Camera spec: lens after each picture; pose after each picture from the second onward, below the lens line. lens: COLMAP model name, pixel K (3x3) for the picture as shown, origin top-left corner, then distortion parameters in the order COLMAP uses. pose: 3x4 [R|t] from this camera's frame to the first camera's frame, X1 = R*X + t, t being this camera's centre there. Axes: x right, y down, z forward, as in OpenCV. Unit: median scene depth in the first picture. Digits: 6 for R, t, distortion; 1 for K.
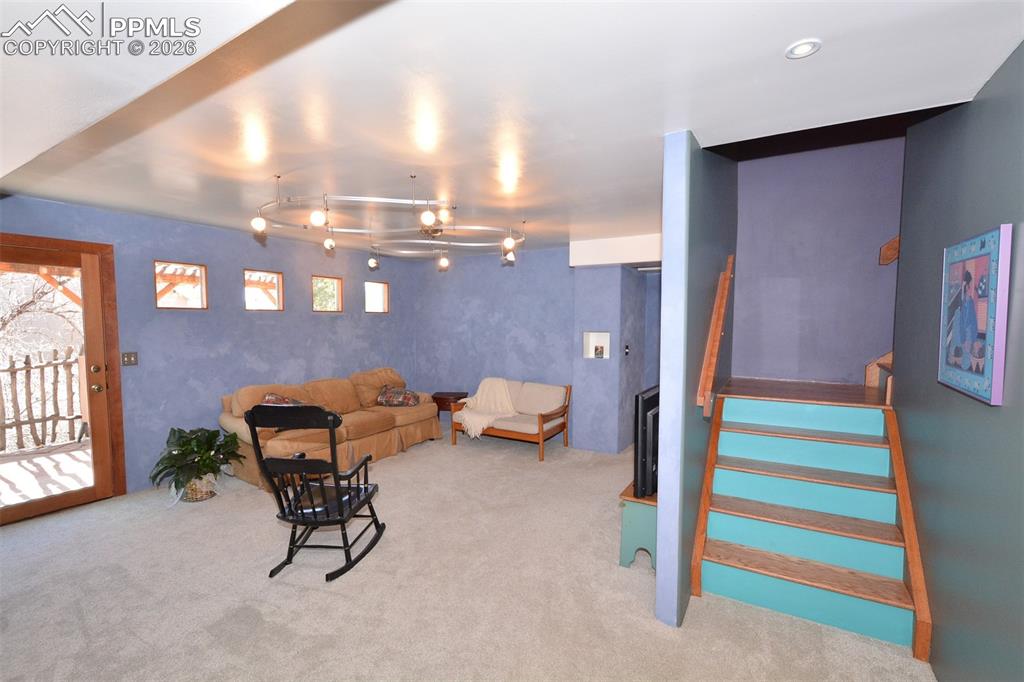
lens RADIAL K [[445.5, 0, 515.4], [0, 445.5, 339.0], [0, 0, 1]] dist [0.004945, -0.004270]
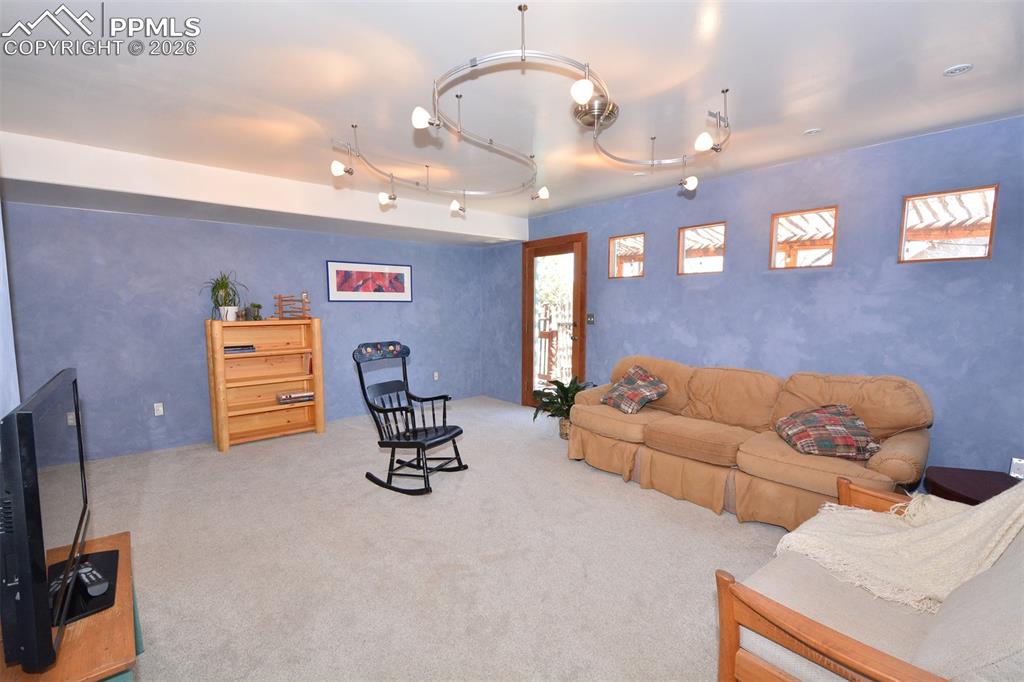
lens RADIAL K [[445.5, 0, 509.3], [0, 445.5, 341.4], [0, 0, 1]] dist [0.004945, -0.004270]
pose [[-0.319977, 0.068008, -0.944981, 0.341165], [-0.047038, 0.995050, 0.087538, 0.005663], [0.946257, 0.072460, -0.315194, 0.920946]]
